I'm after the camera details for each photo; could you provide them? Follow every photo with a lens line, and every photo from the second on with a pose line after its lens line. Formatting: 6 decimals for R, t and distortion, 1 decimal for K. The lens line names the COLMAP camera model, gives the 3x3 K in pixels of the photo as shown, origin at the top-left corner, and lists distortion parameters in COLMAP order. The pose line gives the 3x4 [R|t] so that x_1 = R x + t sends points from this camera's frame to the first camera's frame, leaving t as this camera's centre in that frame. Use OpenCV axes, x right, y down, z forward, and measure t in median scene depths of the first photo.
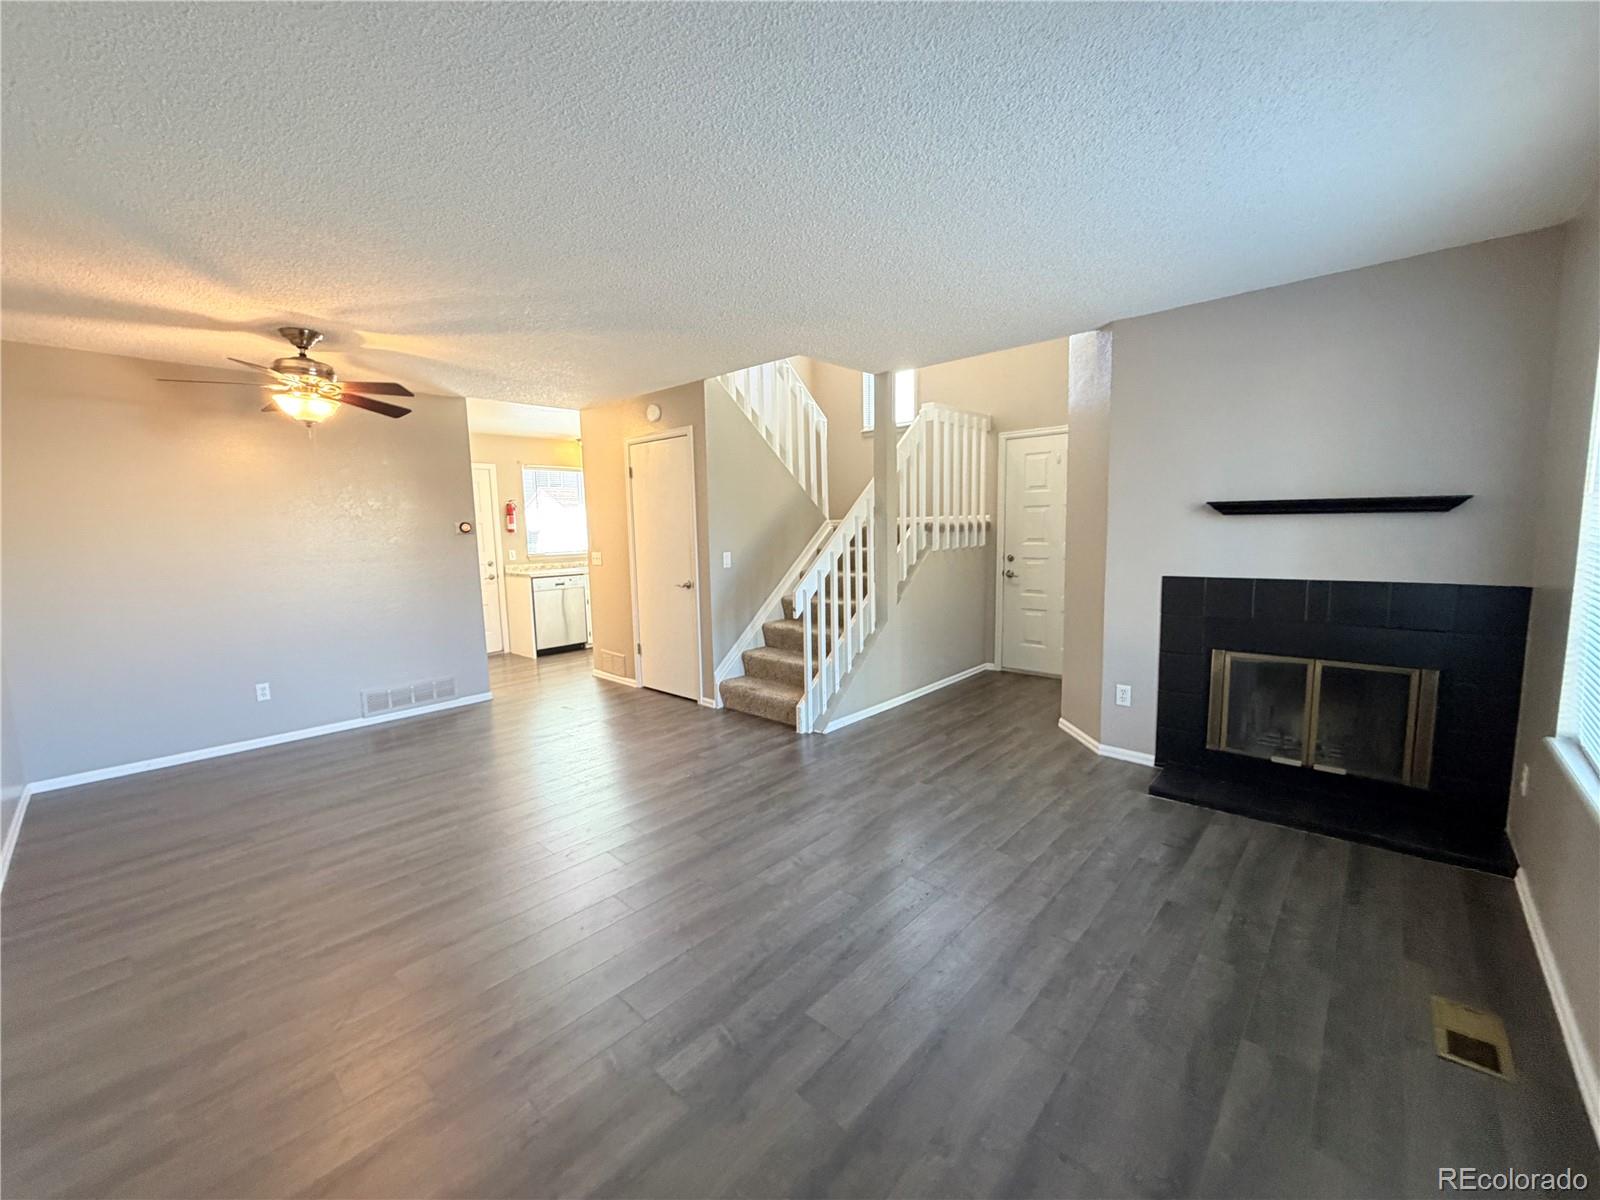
lens RADIAL K [[640.7, 0, 797.0], [0, 640.7, 601.1], [0, 0, 1]] dist [-0.000794, 0.000225]
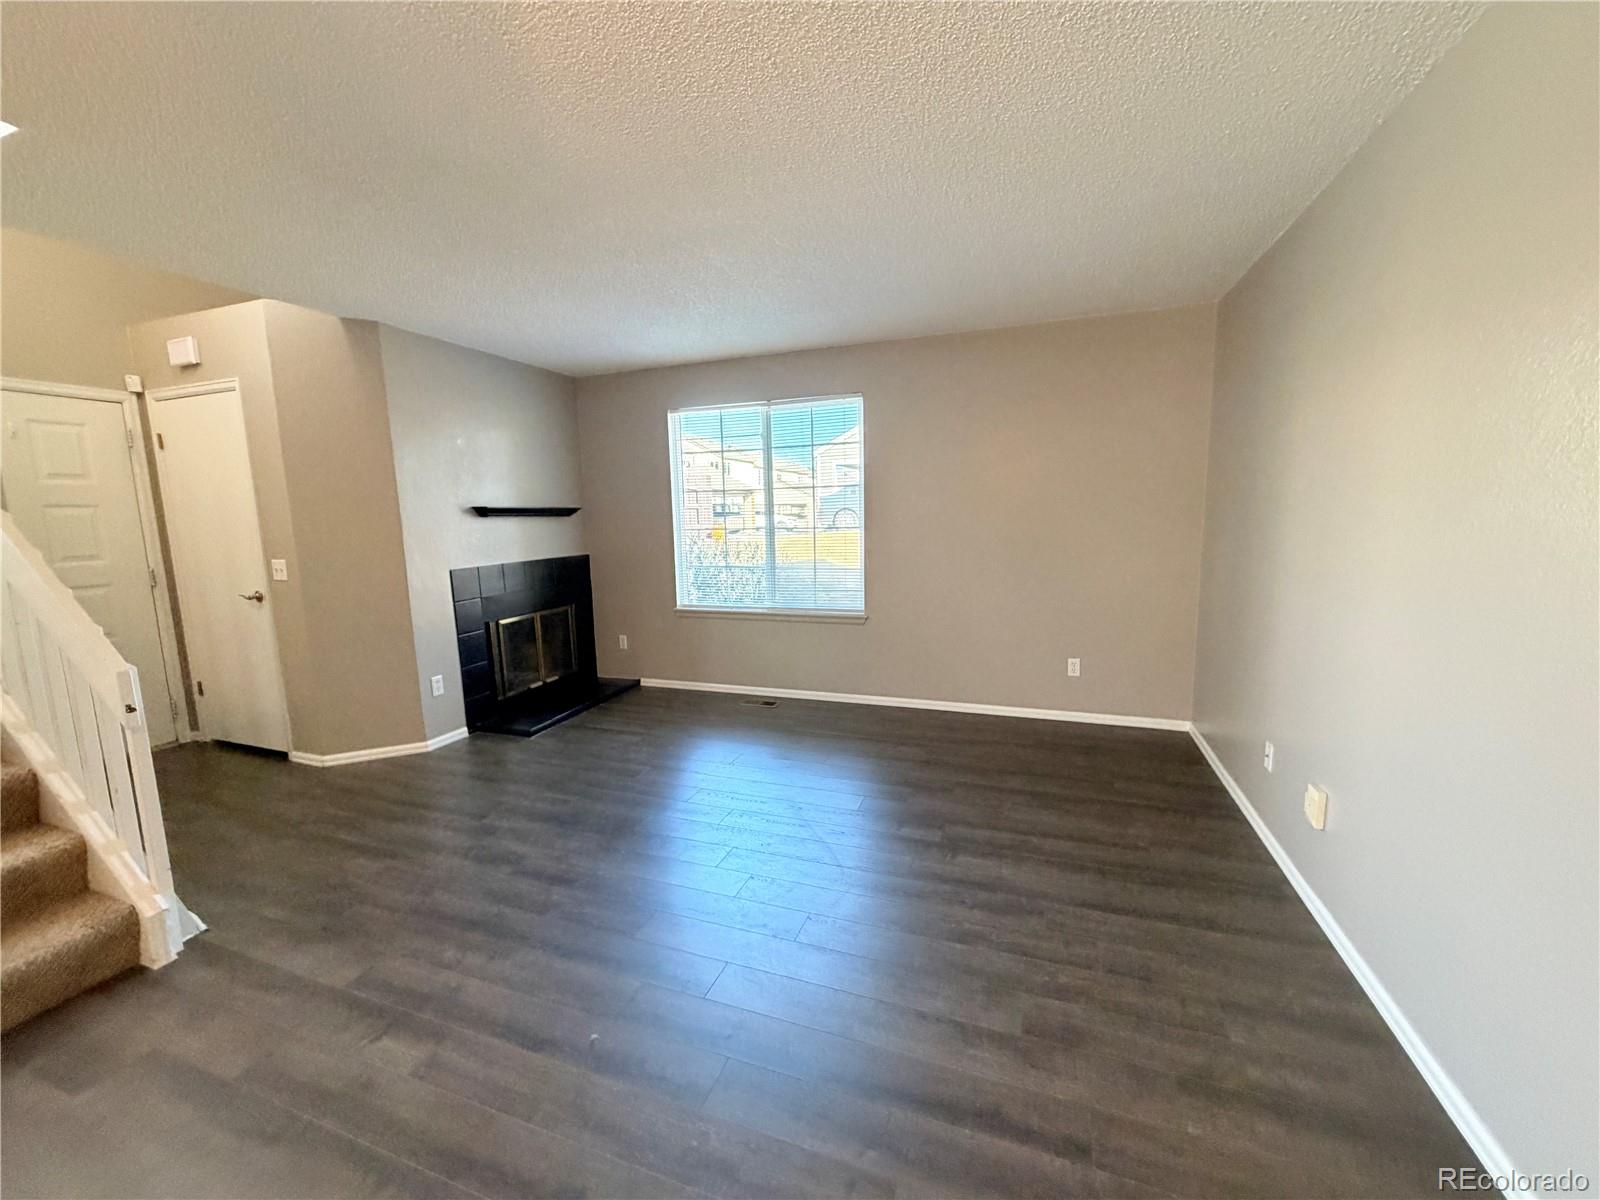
lens RADIAL K [[640.9, 0, 796.1], [0, 640.9, 600.1], [0, 0, 1]] dist [0.000650, -0.000335]
pose [[-0.383516, -0.095649, 0.918568, -0.740418], [0.140272, 0.977050, 0.160304, -0.085496], [-0.912819, 0.190328, -0.361298, 0.879853]]
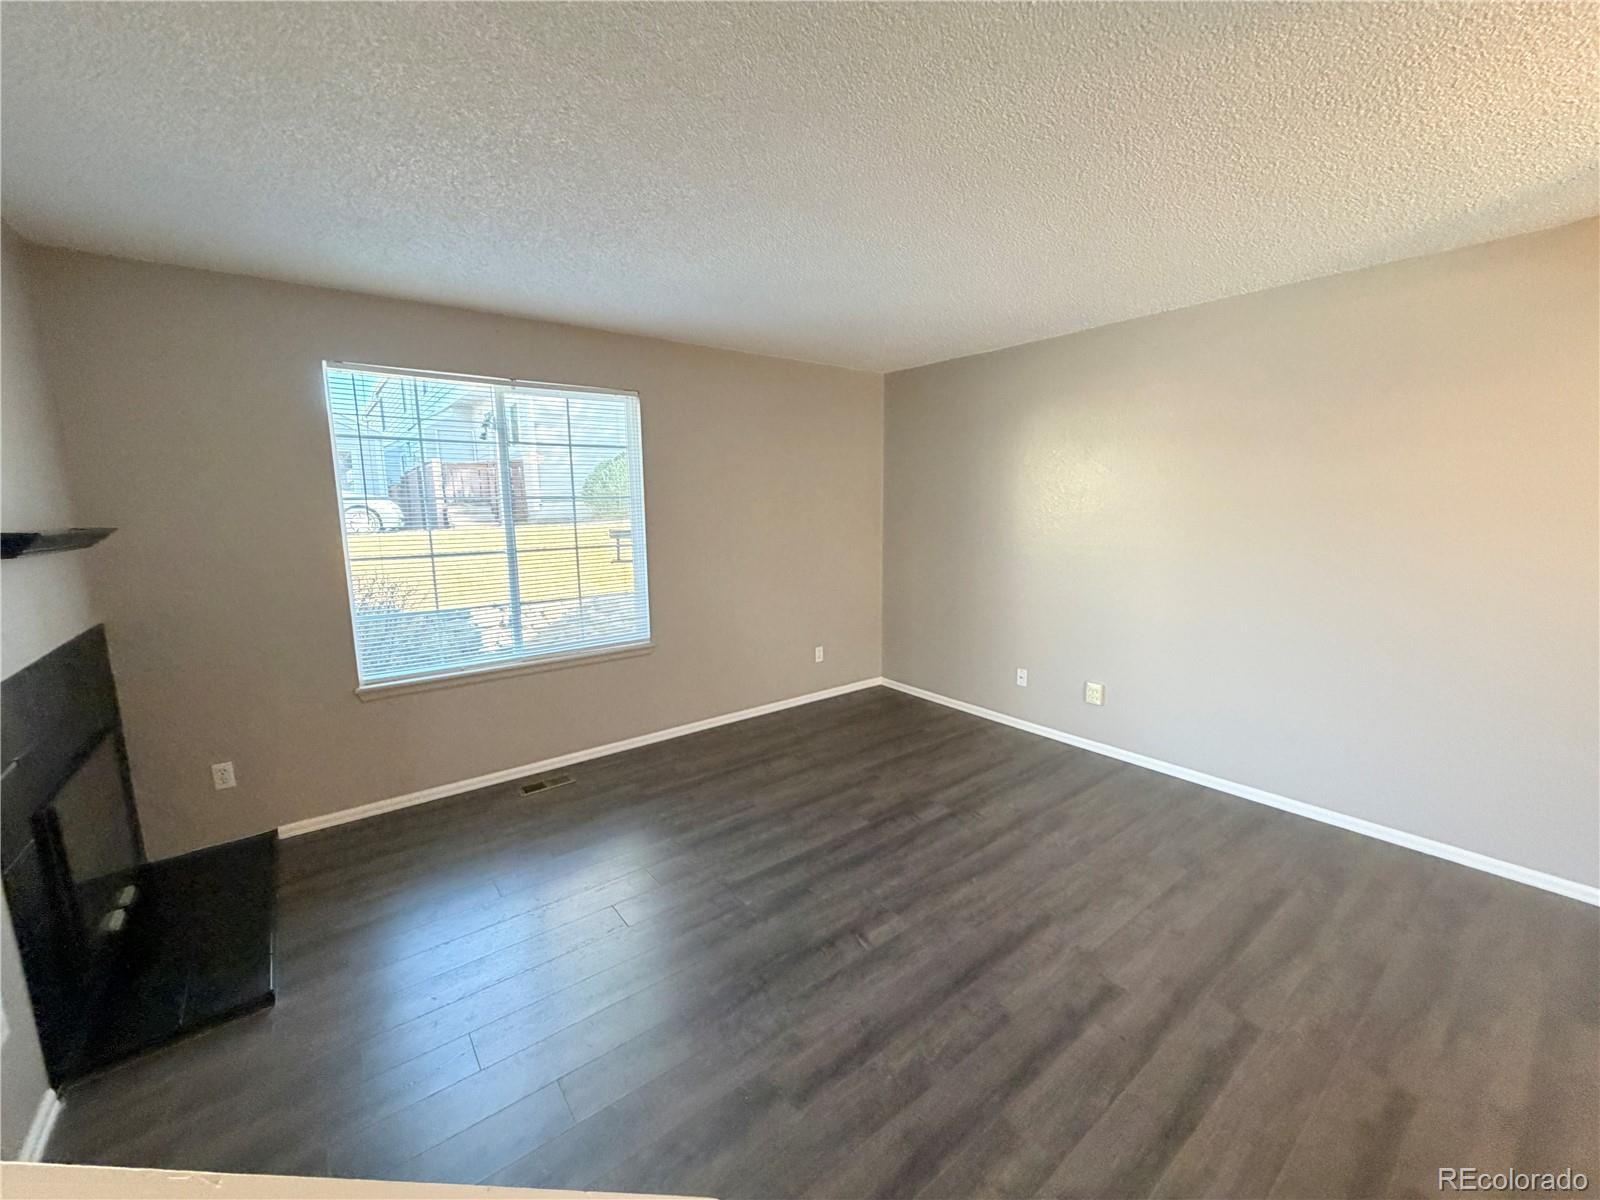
lens RADIAL K [[640.7, 0, 797.0], [0, 640.7, 601.1], [0, 0, 1]] dist [-0.000794, 0.000225]
pose [[-0.986037, 0.009455, 0.166255, -0.045382], [0.054013, 0.962568, 0.265603, -0.194313], [-0.157521, 0.270875, -0.949639, 1.326108]]
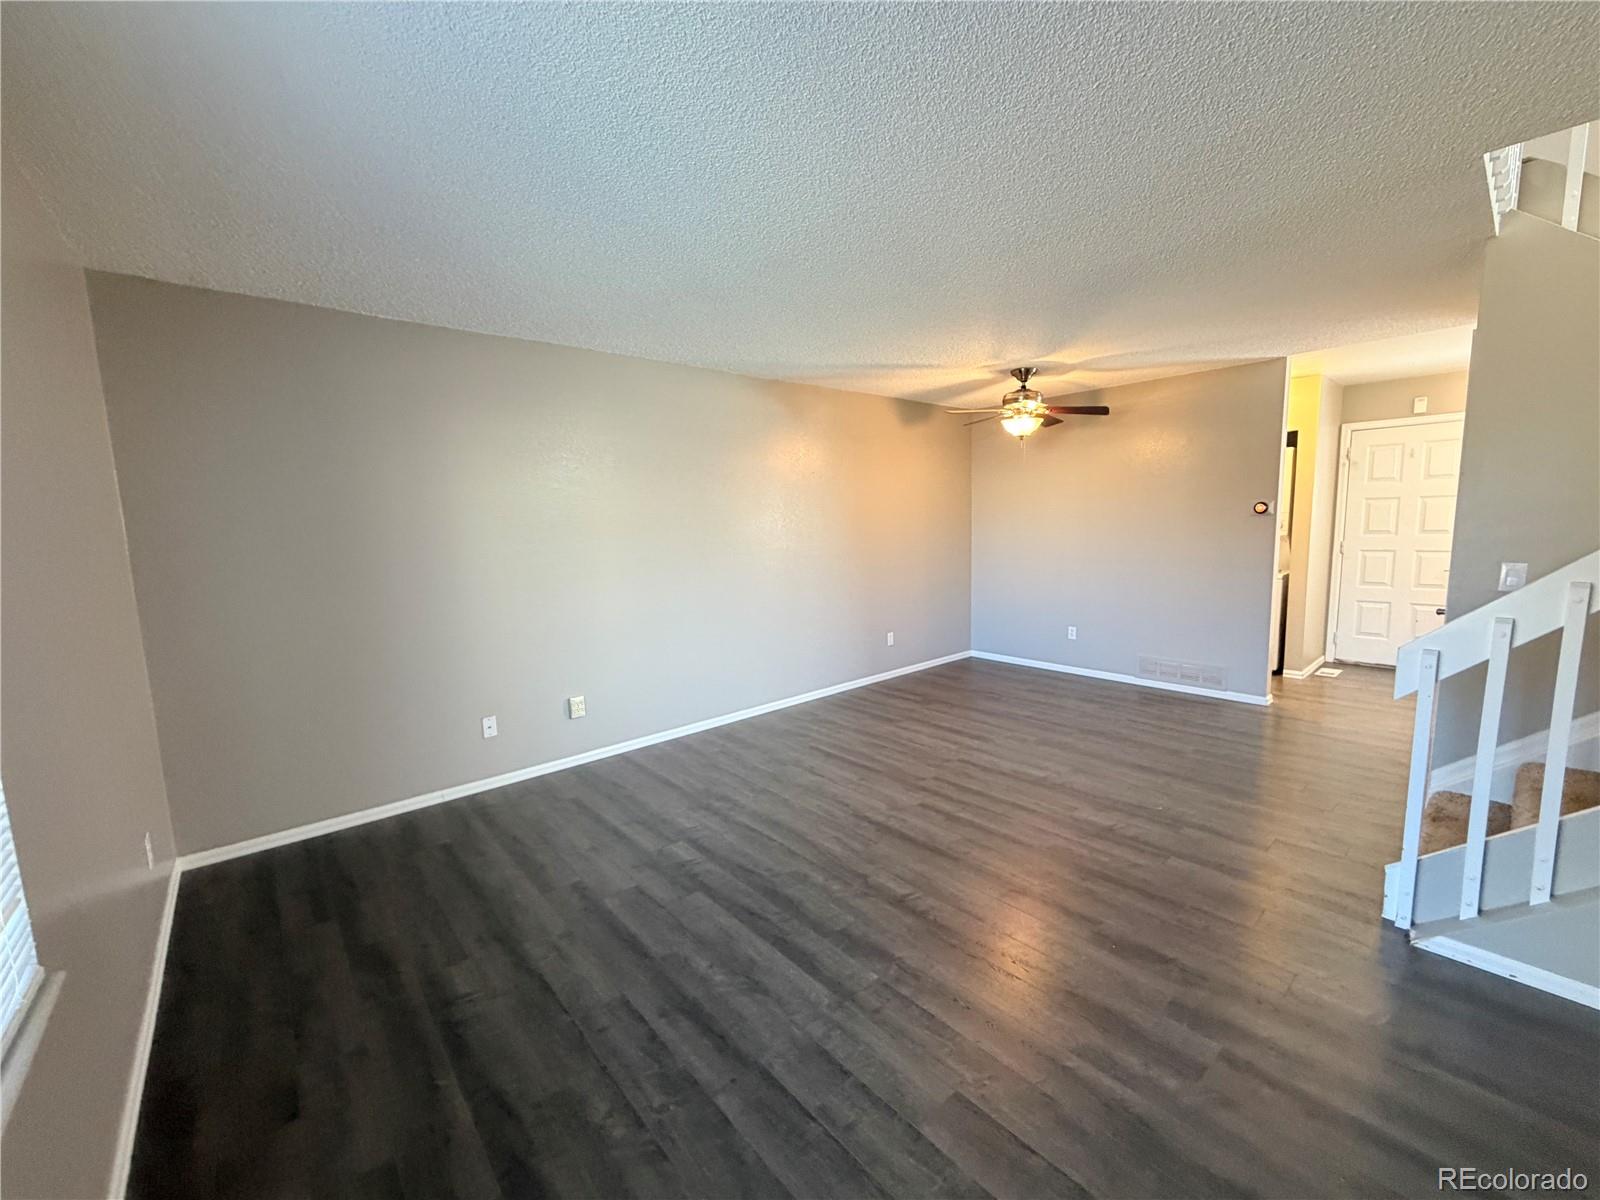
lens RADIAL K [[639.2, 0, 795.2], [0, 639.2, 598.0], [0, 0, 1]] dist [-0.000315, 0.000005]
pose [[-0.108406, 0.148130, -0.983008, 0.674847], [-0.087335, 0.983593, 0.157850, -0.114385], [0.990263, 0.102963, -0.093691, 0.687700]]
